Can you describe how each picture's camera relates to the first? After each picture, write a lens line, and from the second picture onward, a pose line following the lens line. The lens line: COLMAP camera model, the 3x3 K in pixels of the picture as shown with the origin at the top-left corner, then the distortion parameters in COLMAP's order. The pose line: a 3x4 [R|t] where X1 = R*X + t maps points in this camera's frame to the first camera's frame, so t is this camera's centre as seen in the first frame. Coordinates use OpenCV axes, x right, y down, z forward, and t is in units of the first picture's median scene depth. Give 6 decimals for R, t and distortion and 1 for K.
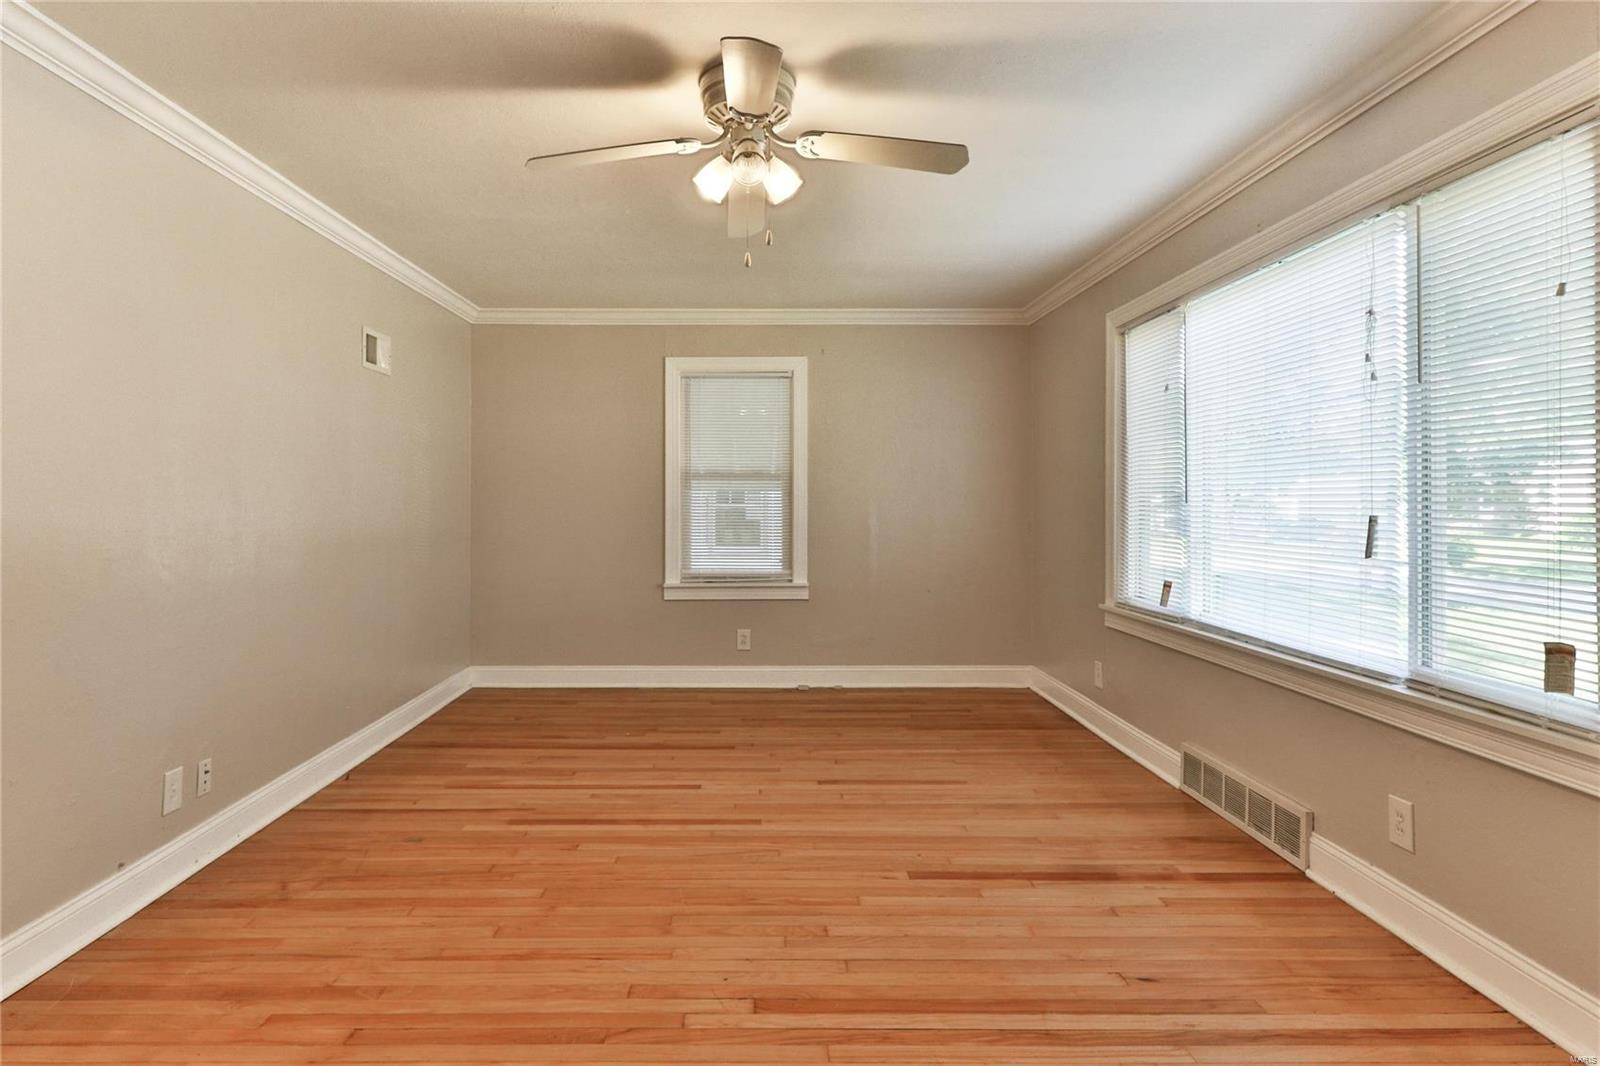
lens RADIAL K [[839.7, 0, 744.3], [0, 839.7, 496.7], [0, 0, 1]] dist [0.024185, -0.013824]
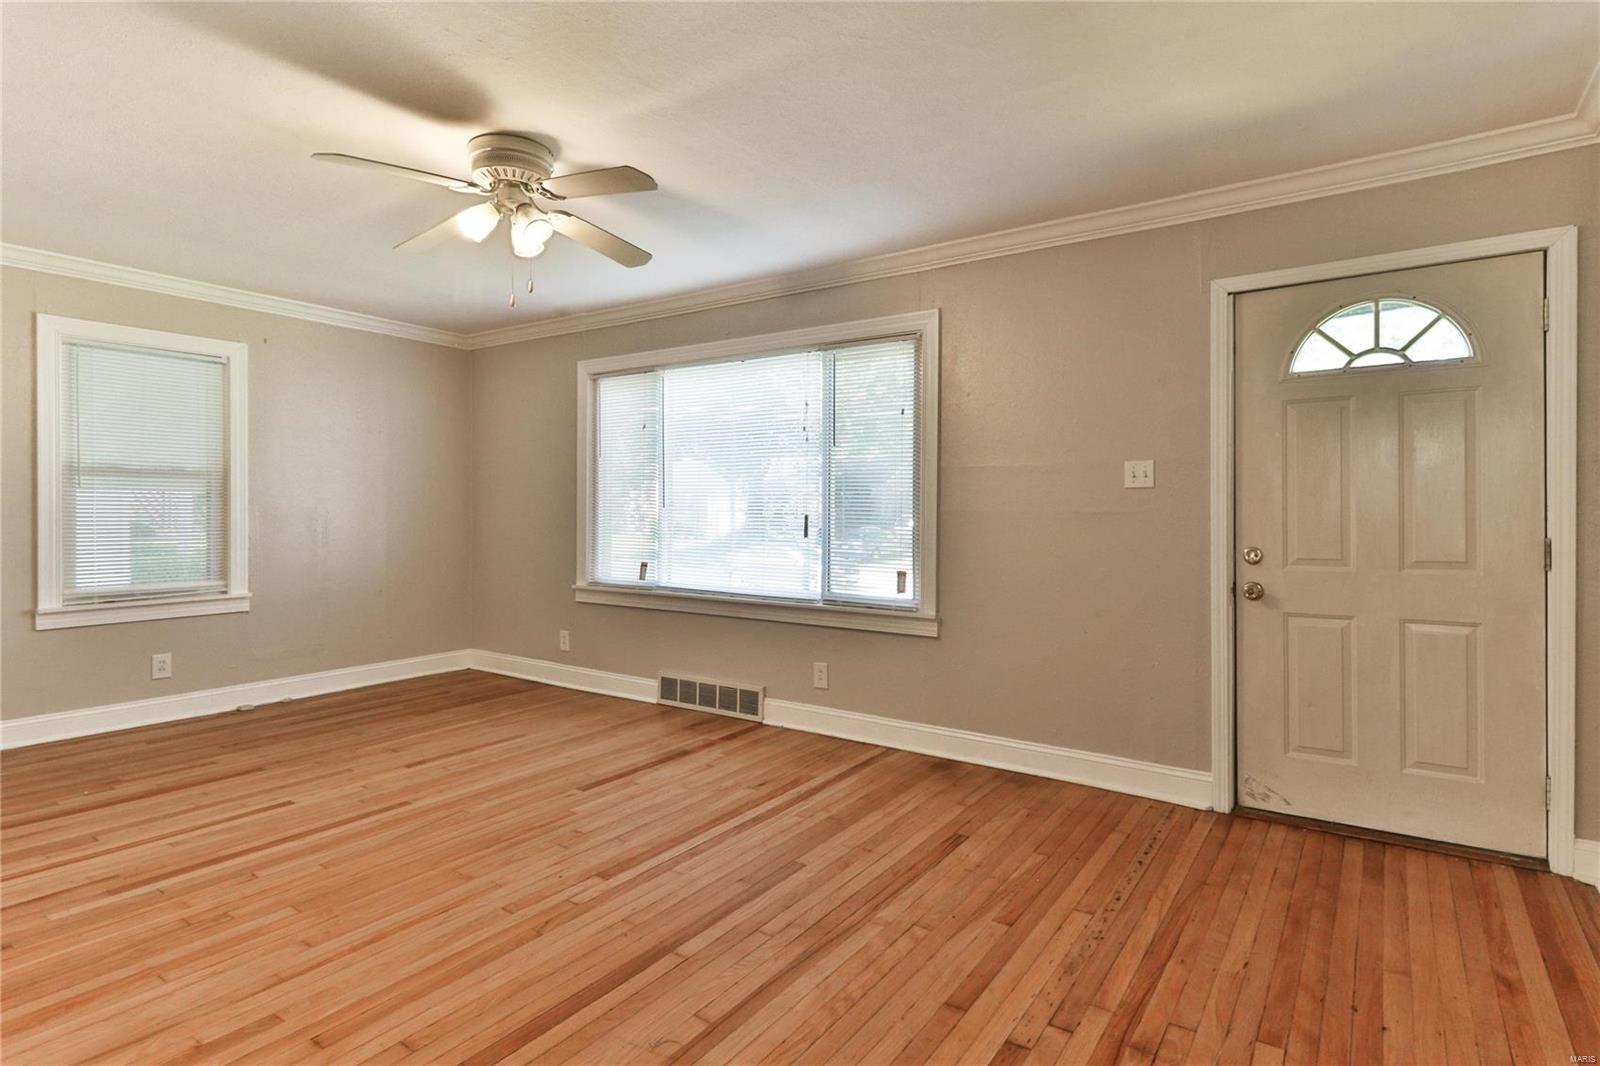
lens RADIAL K [[809.6, 0, 802.7], [0, 809.6, 518.9], [0, 0, 1]] dist [0.022803, -0.013207]
pose [[0.568476, -0.005970, 0.822678, -0.549755], [-0.010840, 0.999833, 0.014746, 0.004440], [-0.822628, -0.017300, 0.568316, 0.004035]]
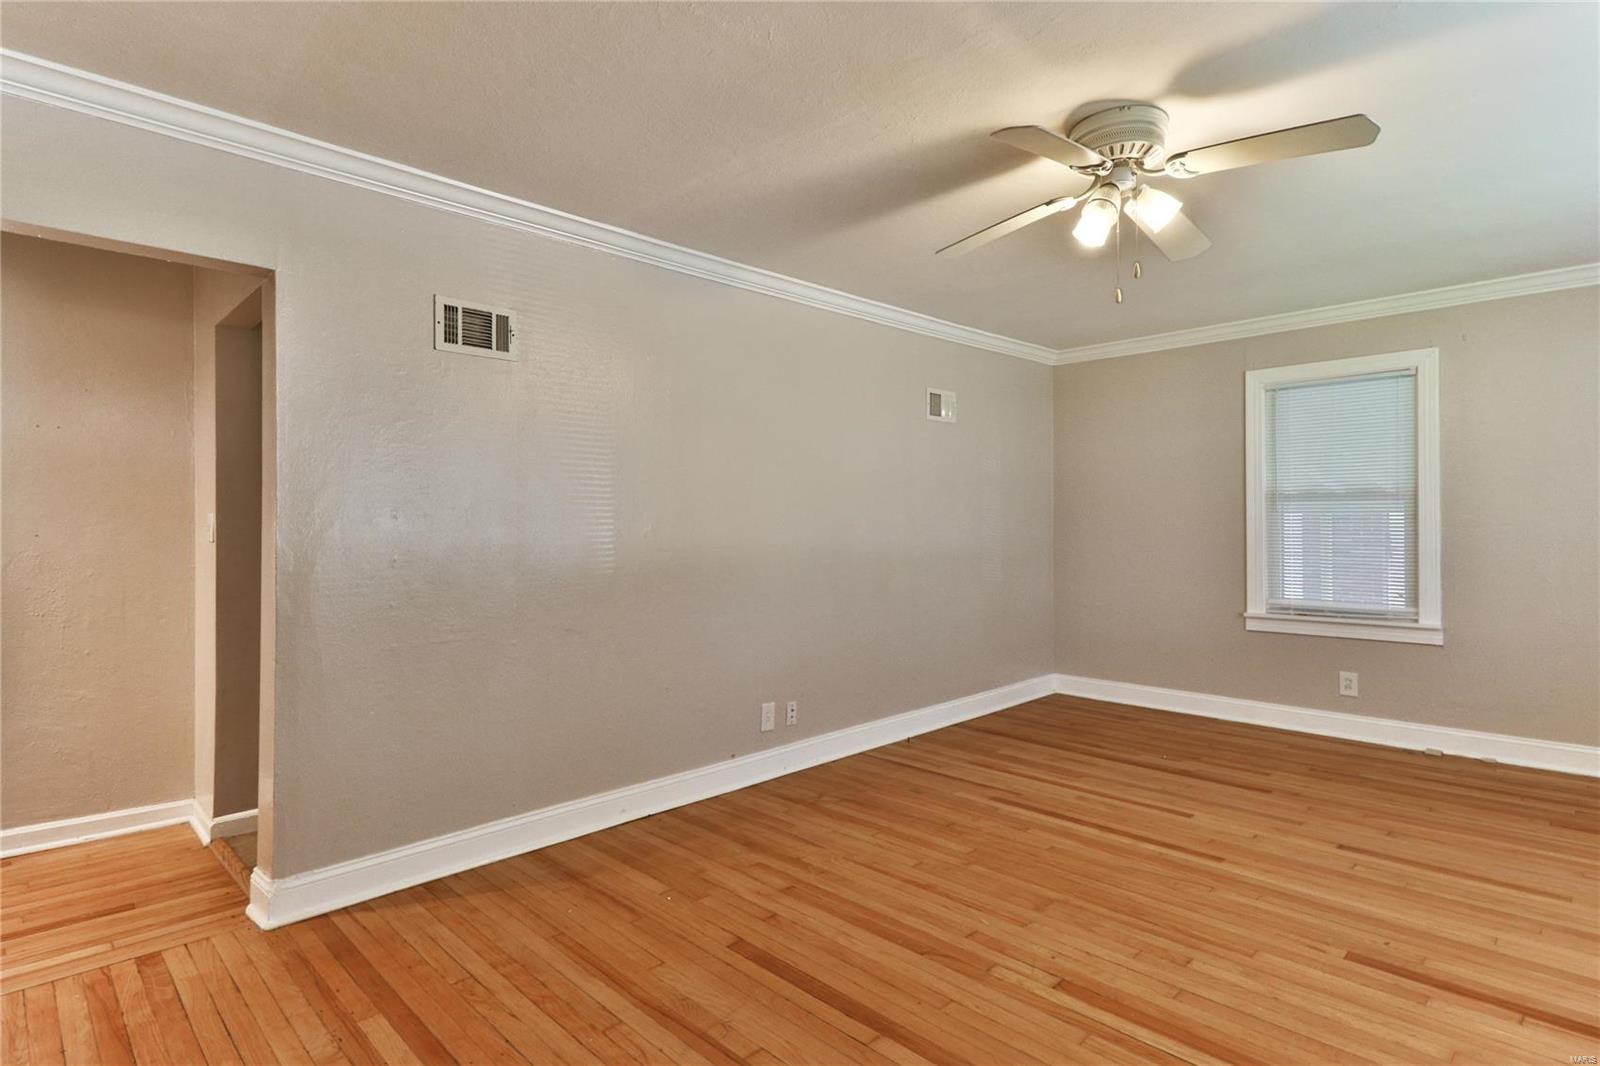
lens RADIAL K [[809.6, 0, 802.7], [0, 809.6, 518.9], [0, 0, 1]] dist [0.022803, -0.013207]
pose [[0.715350, -0.006990, -0.698732, 0.330363], [0.006640, 0.999973, -0.003206, -0.002990], [0.698735, -0.002347, 0.715377, 0.002579]]
